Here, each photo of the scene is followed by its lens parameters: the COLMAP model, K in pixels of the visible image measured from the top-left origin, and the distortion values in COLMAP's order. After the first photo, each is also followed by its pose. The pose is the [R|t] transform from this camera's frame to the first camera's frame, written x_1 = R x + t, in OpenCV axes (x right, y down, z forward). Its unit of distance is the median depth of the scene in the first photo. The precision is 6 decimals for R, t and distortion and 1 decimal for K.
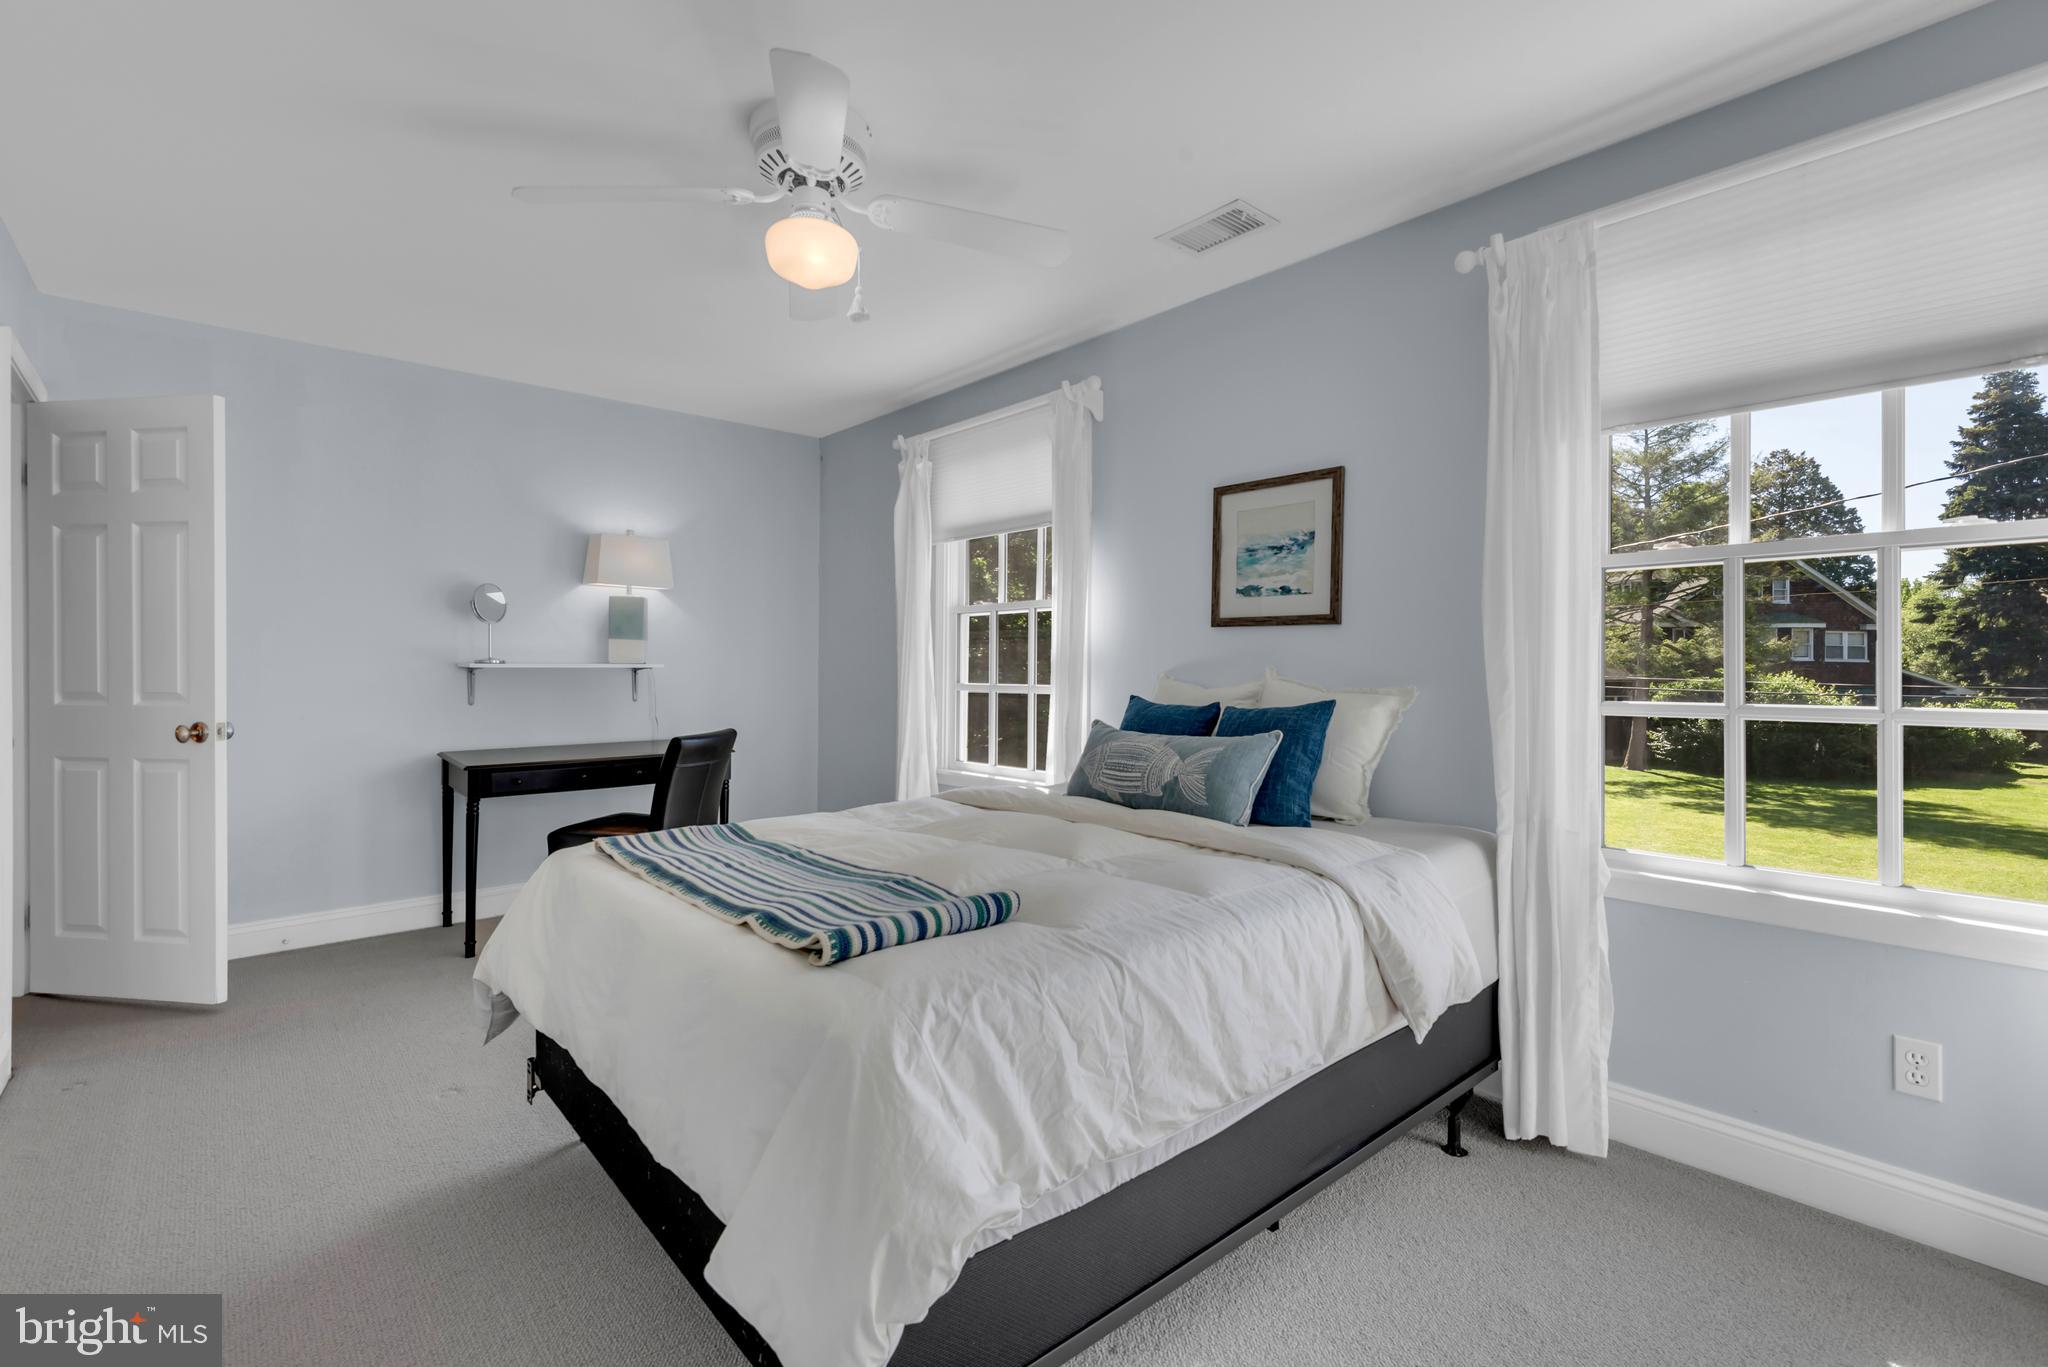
lens RADIAL K [[912.4, 0, 1024.8], [0, 912.4, 669.9], [0, 0, 1]] dist [0.024542, -0.011520]
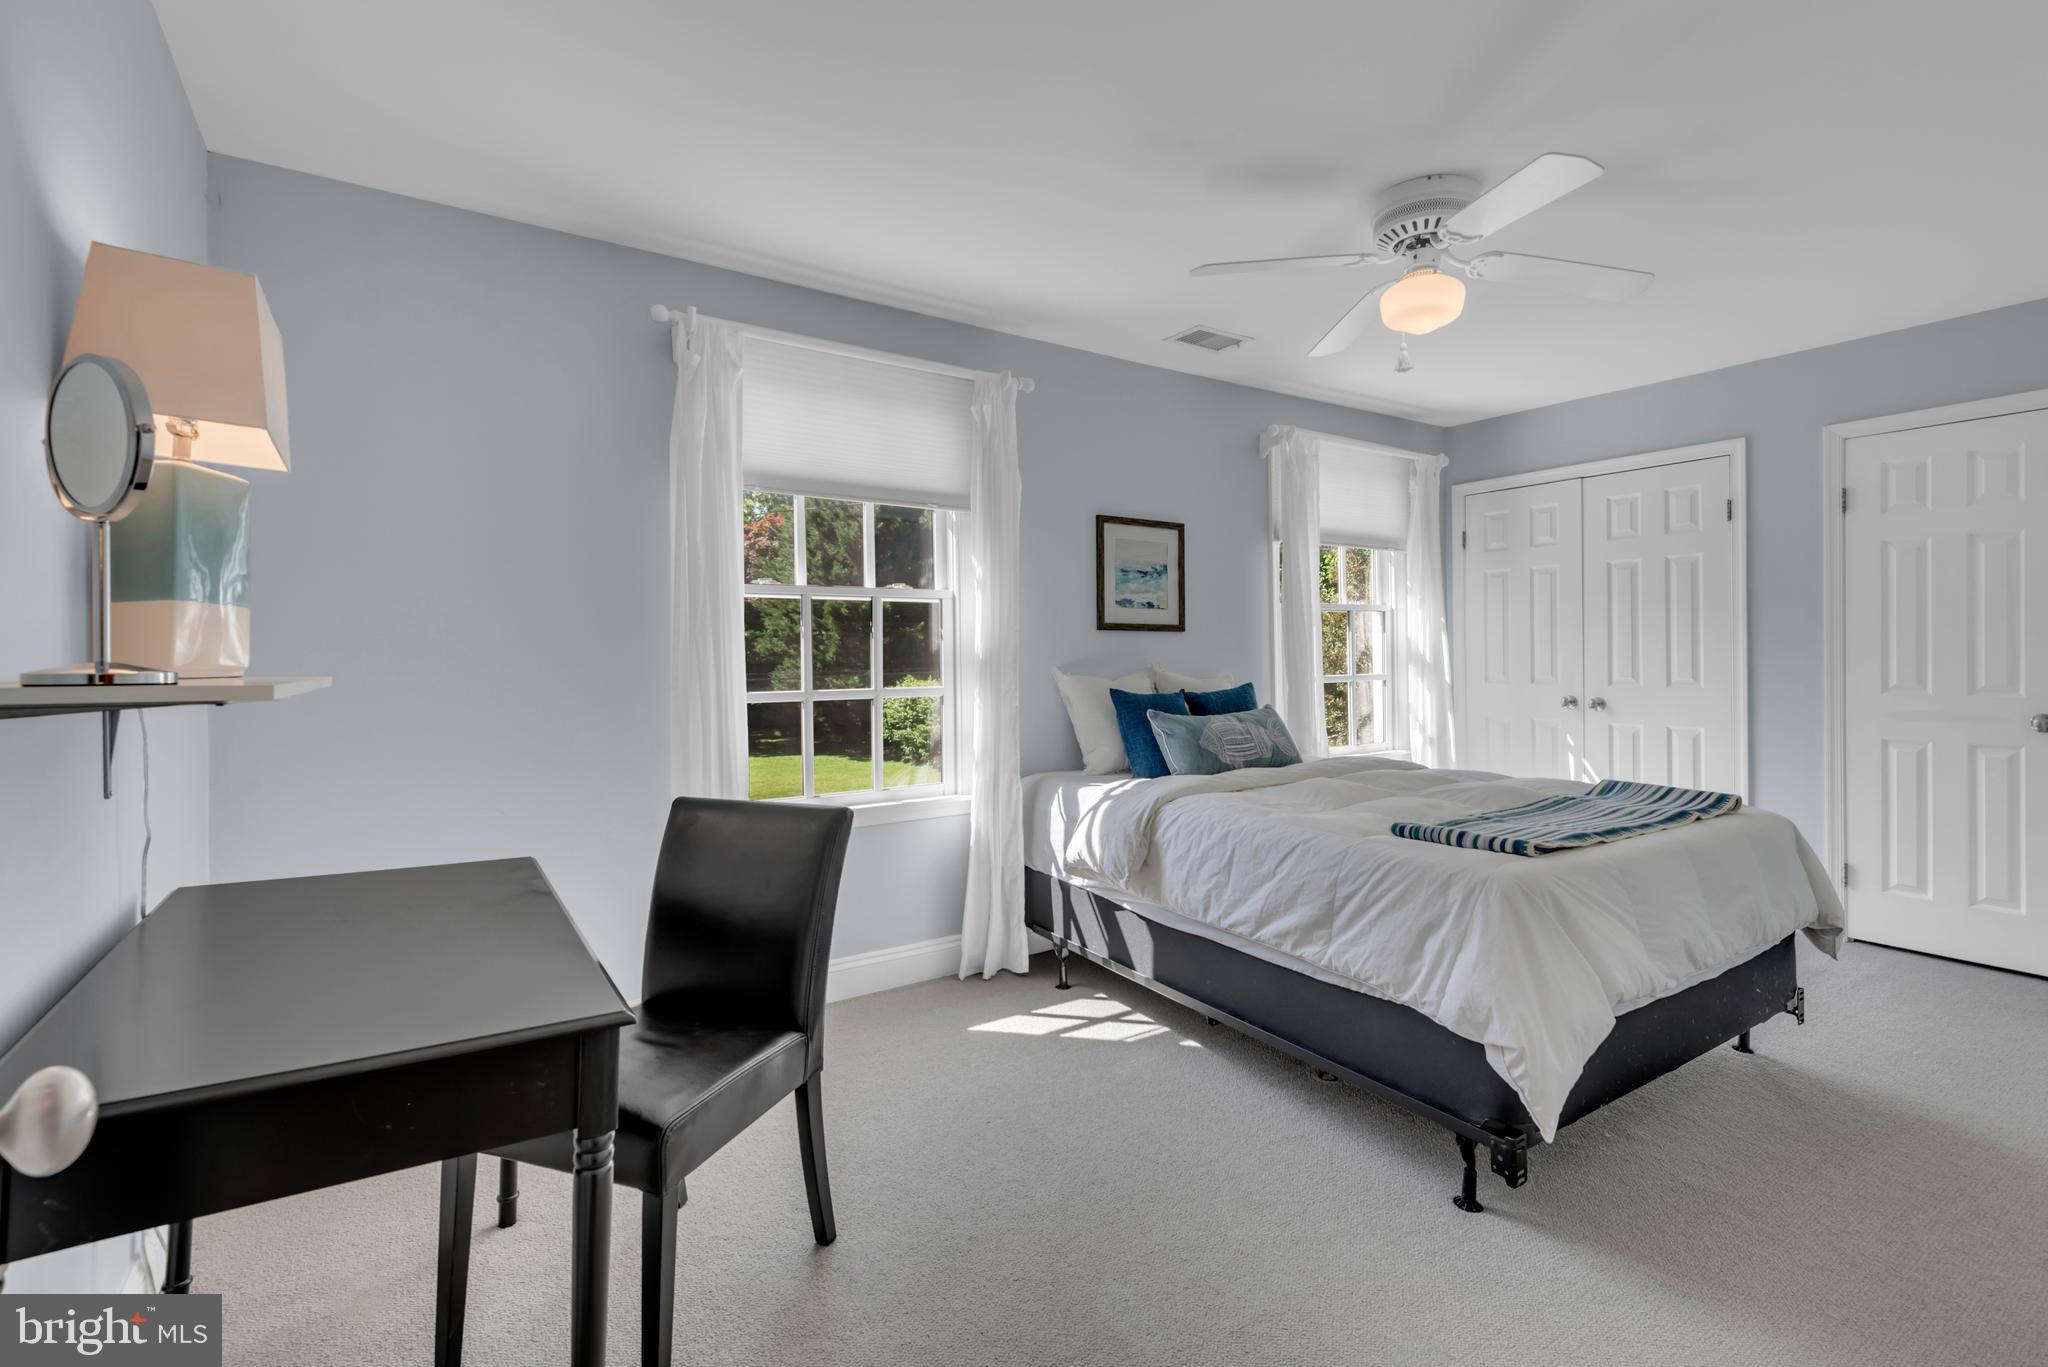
lens RADIAL K [[912.4, 0, 1024.8], [0, 912.4, 669.9], [0, 0, 1]] dist [0.024542, -0.011520]
pose [[0.144685, -0.015028, 0.989364, -1.037043], [0.015621, 0.999795, 0.012902, -0.011502], [-0.989354, 0.013588, 0.144890, 0.955239]]
